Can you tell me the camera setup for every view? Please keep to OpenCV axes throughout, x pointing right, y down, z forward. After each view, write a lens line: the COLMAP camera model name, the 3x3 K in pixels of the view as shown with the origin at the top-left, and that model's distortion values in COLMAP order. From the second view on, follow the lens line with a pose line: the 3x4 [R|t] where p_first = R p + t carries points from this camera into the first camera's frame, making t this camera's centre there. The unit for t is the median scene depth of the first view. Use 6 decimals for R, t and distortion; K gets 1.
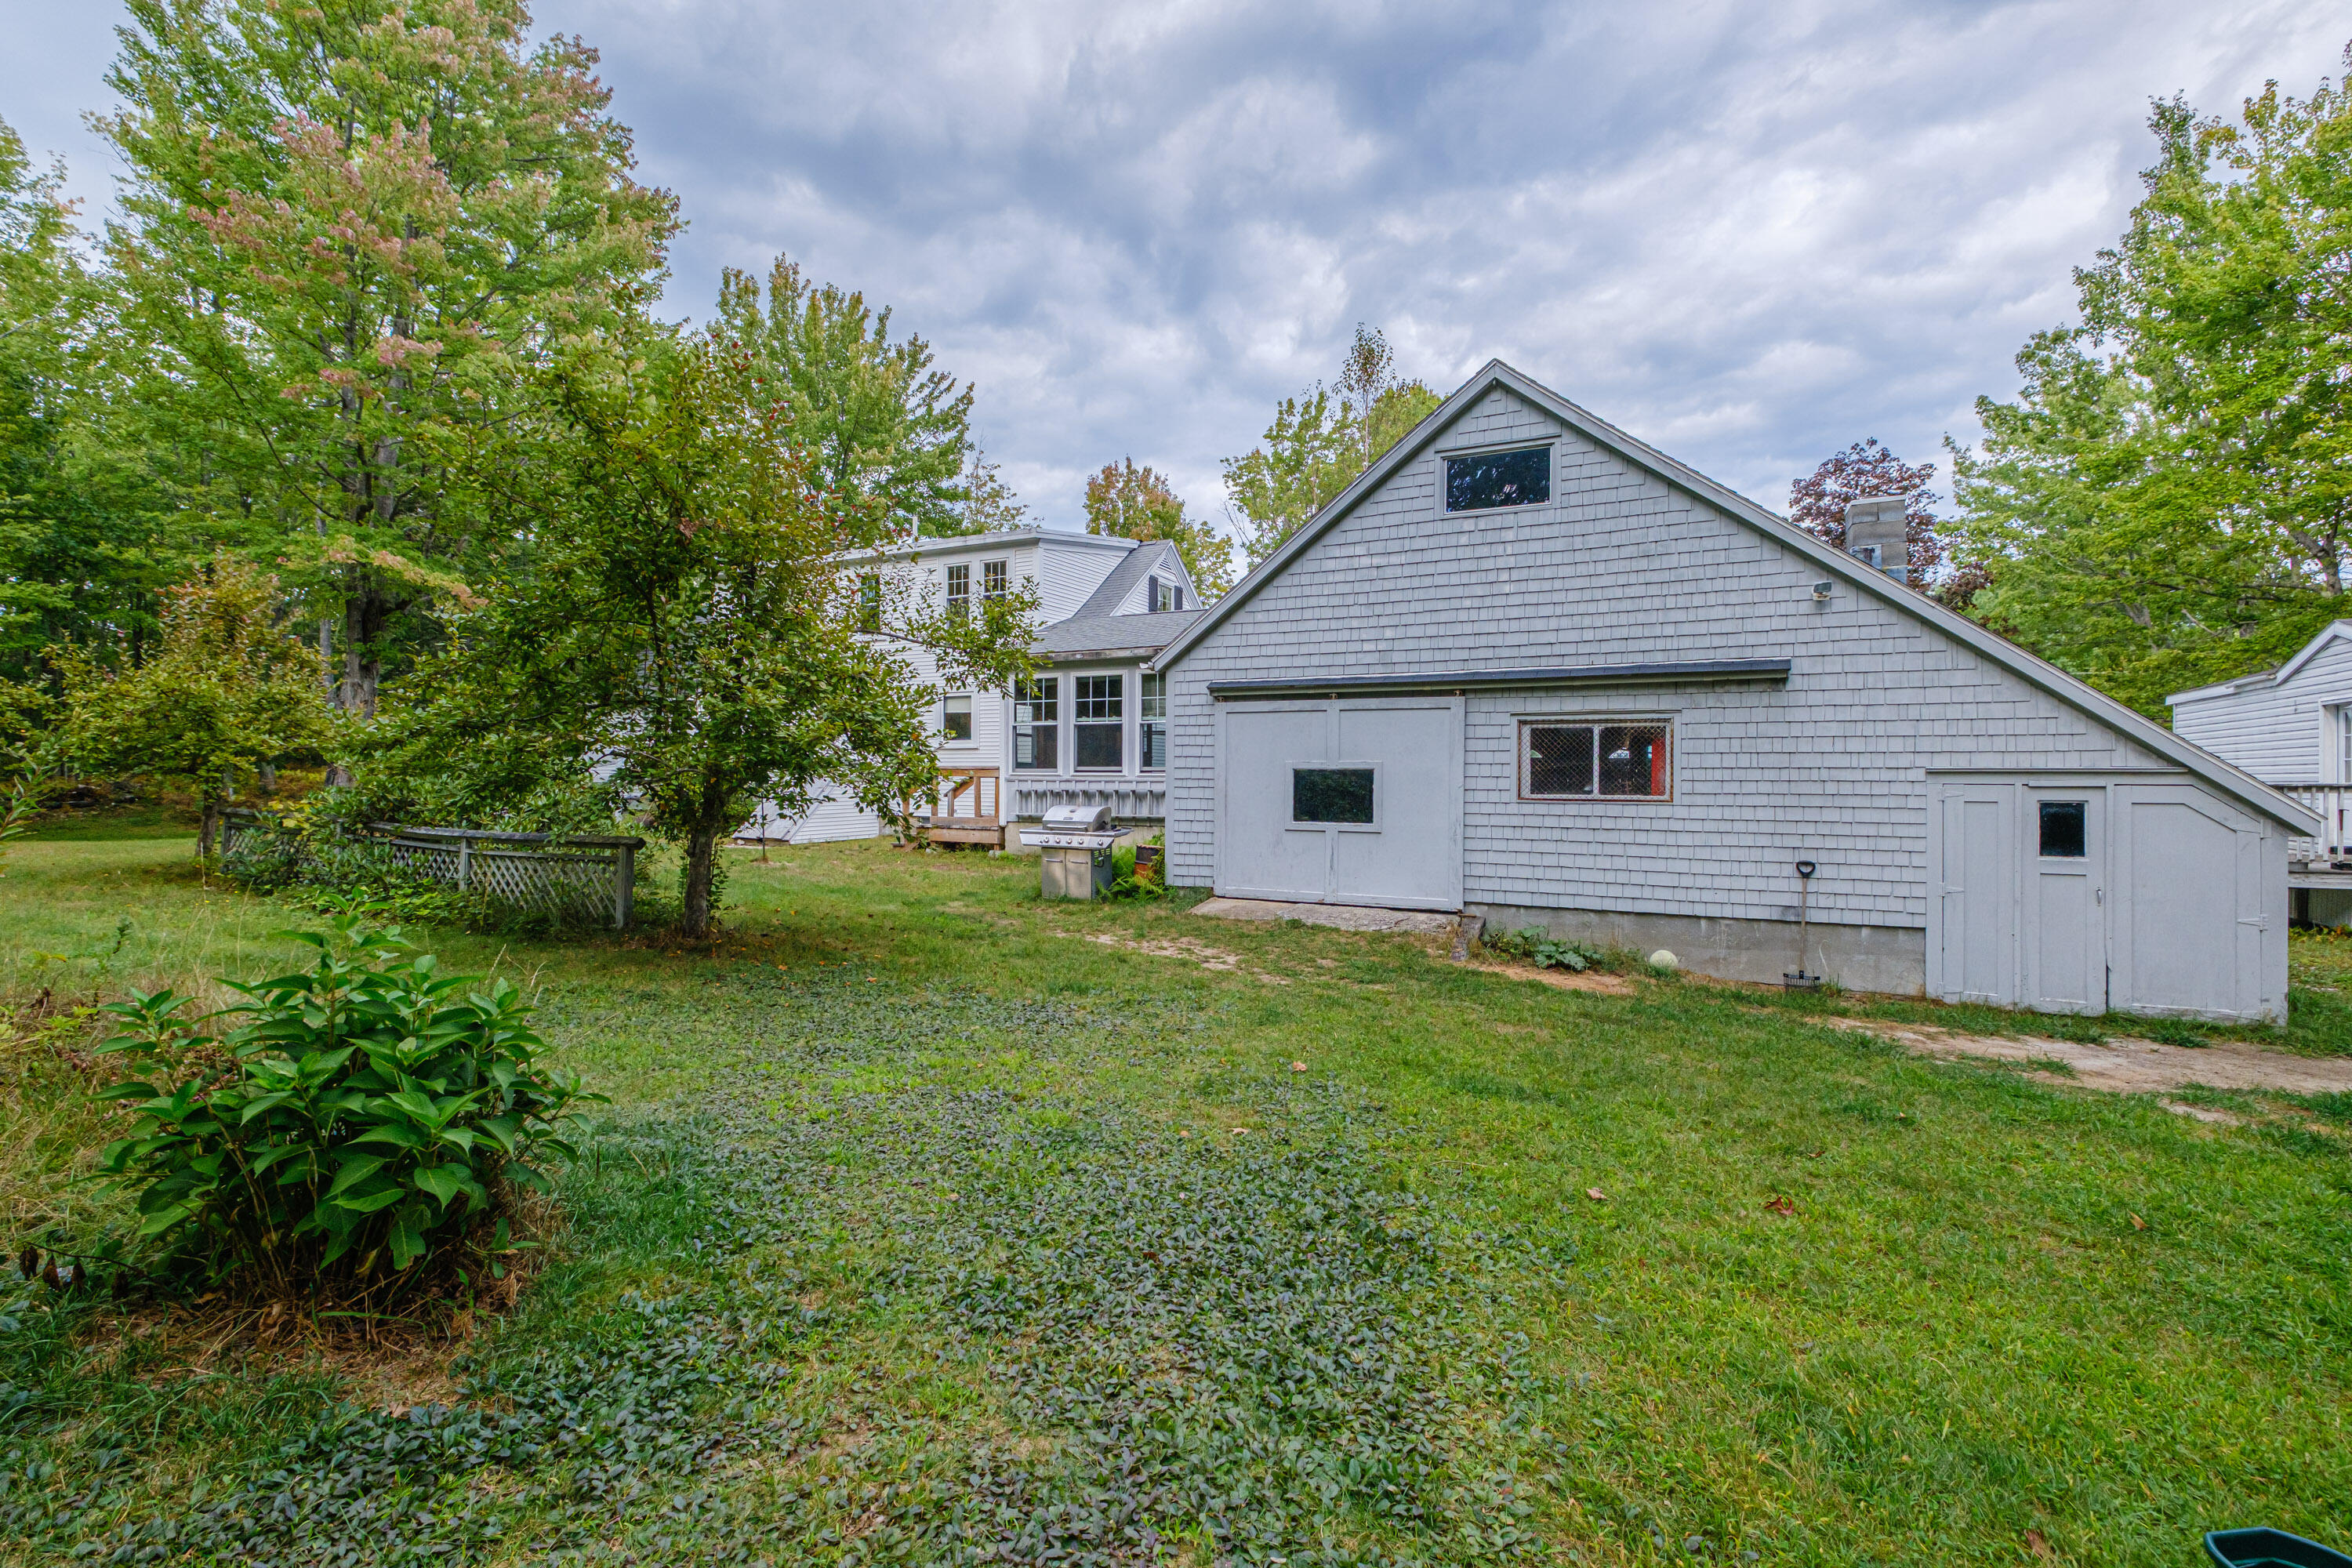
lens RADIAL K [[1018.0, 0, 1172.6], [0, 1018.0, 766.5], [0, 0, 1]] dist [0.003391, -0.005413]
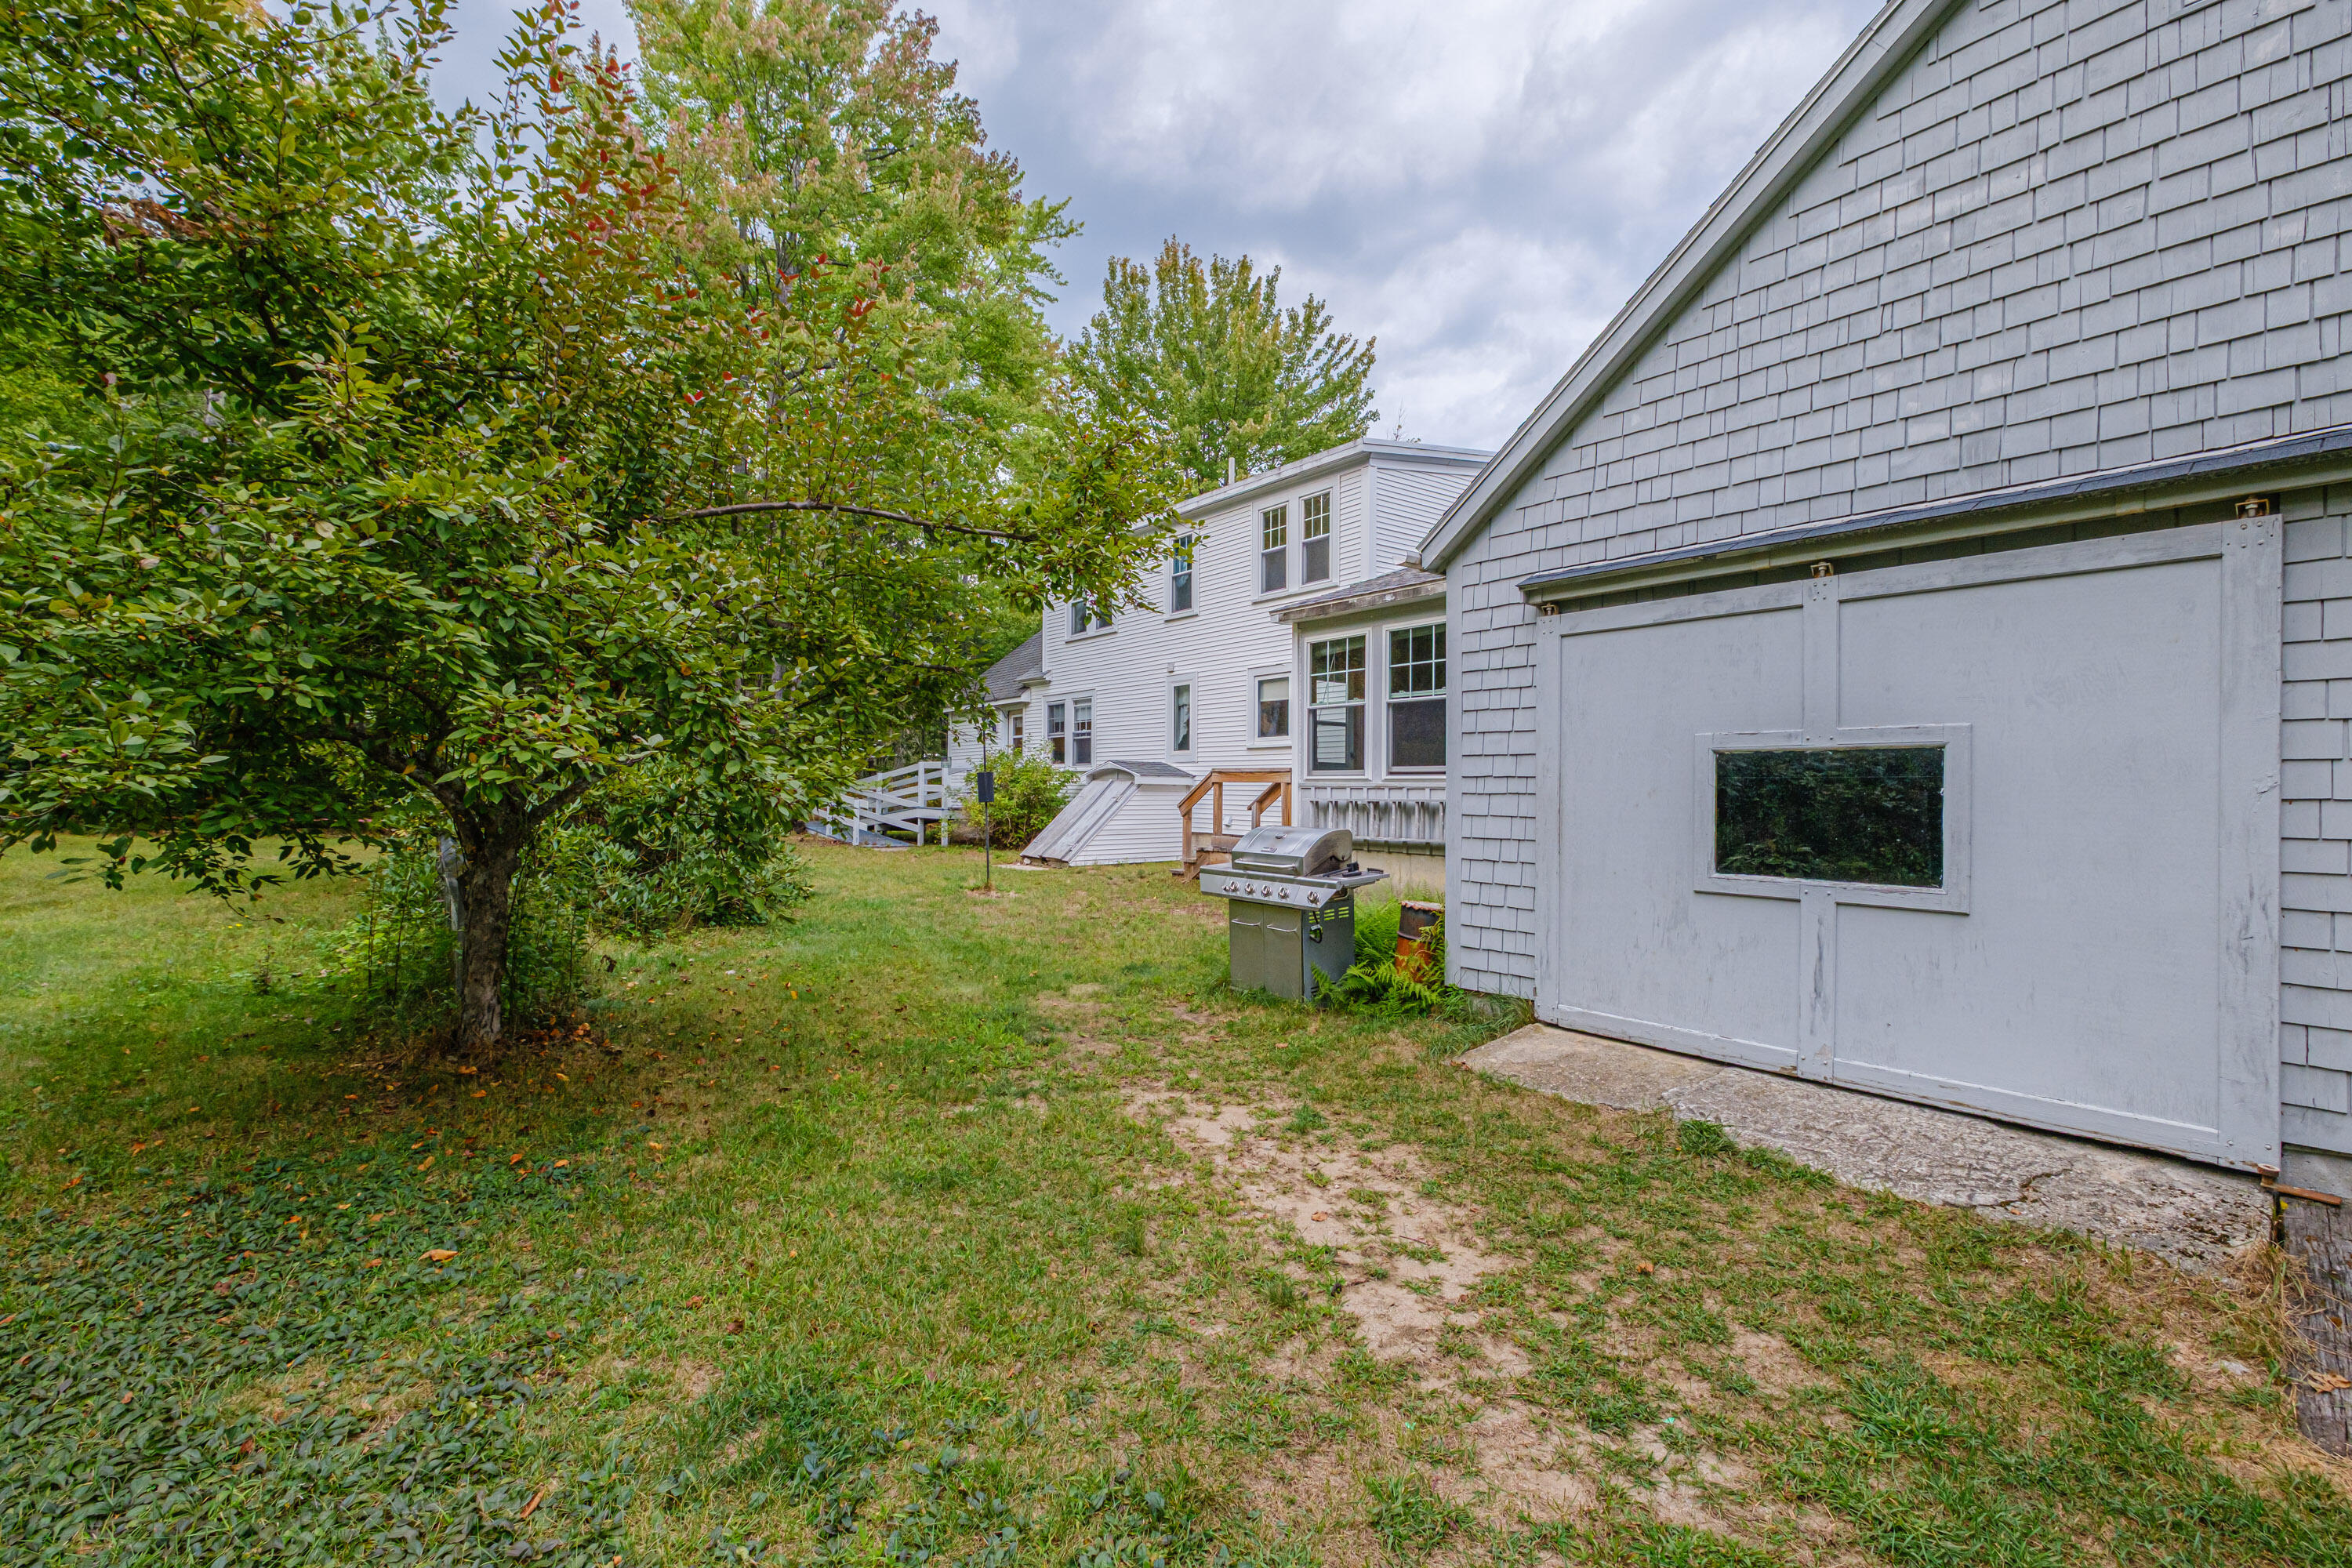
lens RADIAL K [[991.5, 0, 1234.3], [0, 991.5, 777.7], [0, 0, 1]] dist [-0.006671, 0.001086]
pose [[0.924171, -0.001738, -0.381975, 0.084590], [0.000439, 0.999994, -0.003490, 0.014507], [0.381978, 0.003058, 0.924166, 0.503155]]
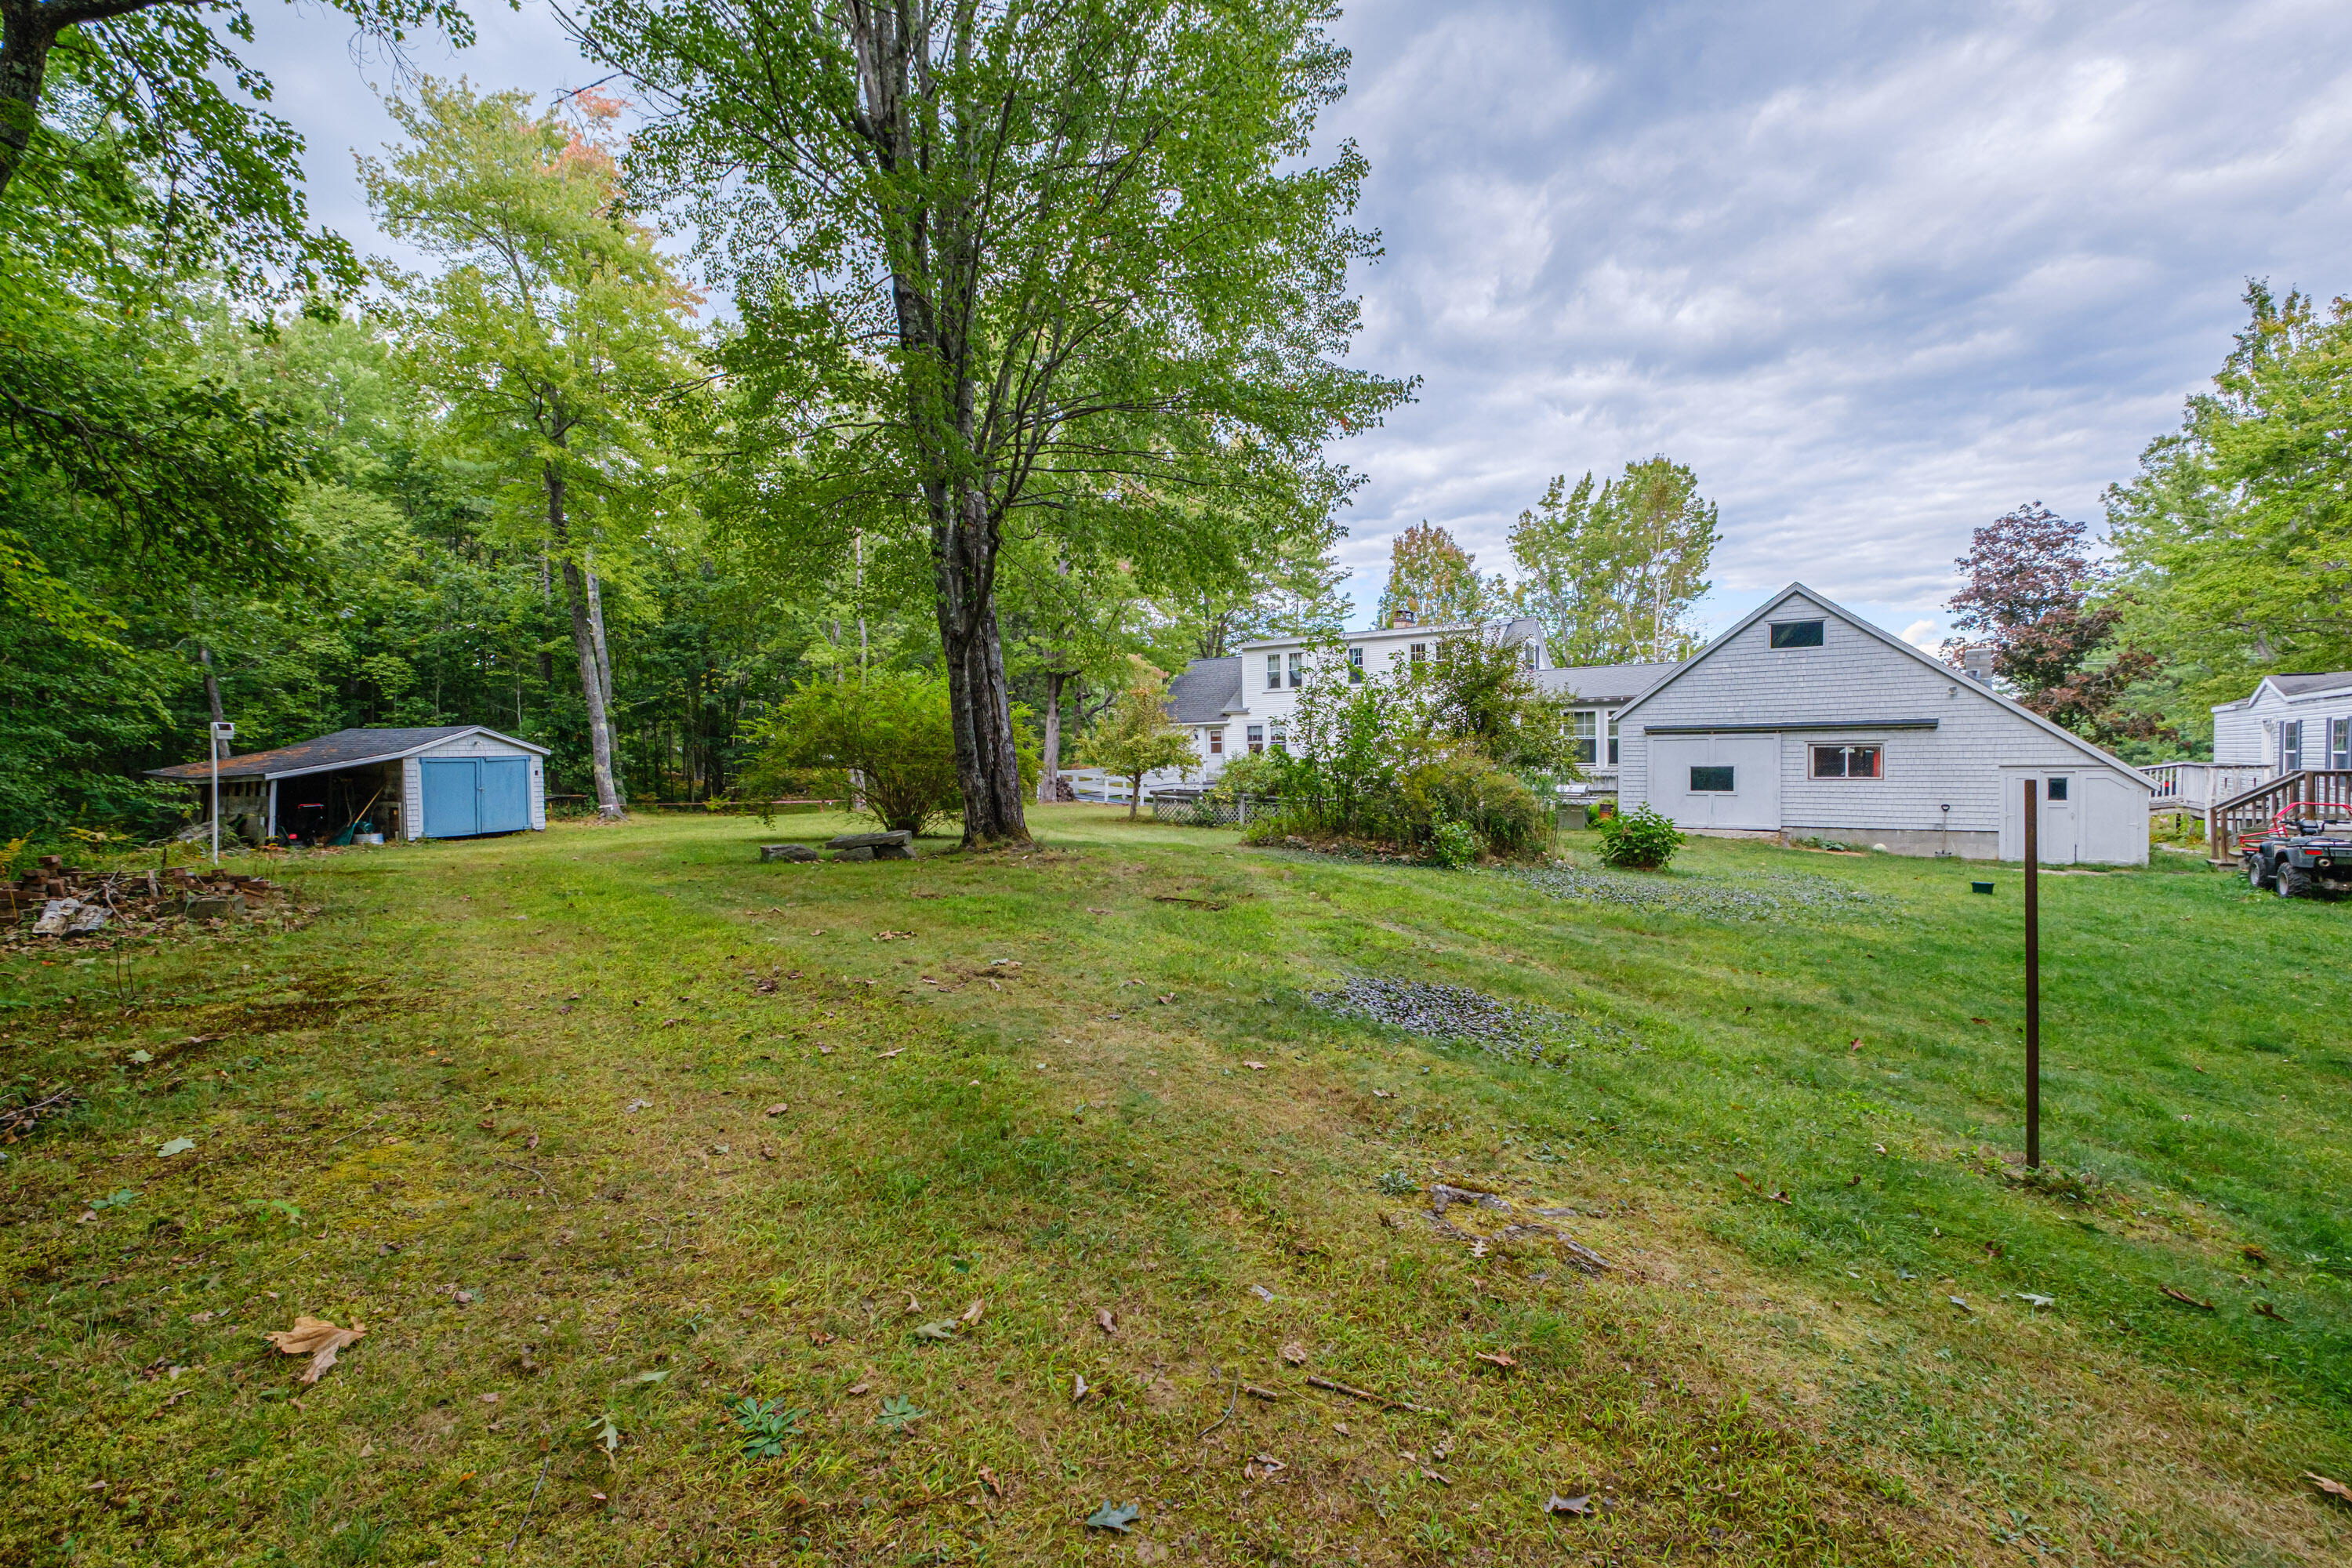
lens RADIAL K [[1018.0, 0, 1185.9], [0, 1018.0, 768.1], [0, 0, 1]] dist [0.003391, -0.005413]
pose [[0.983749, -0.014435, -0.178966, -0.494039], [0.018028, 0.999667, 0.018464, -0.047593], [0.178640, -0.021390, 0.983682, -1.177491]]
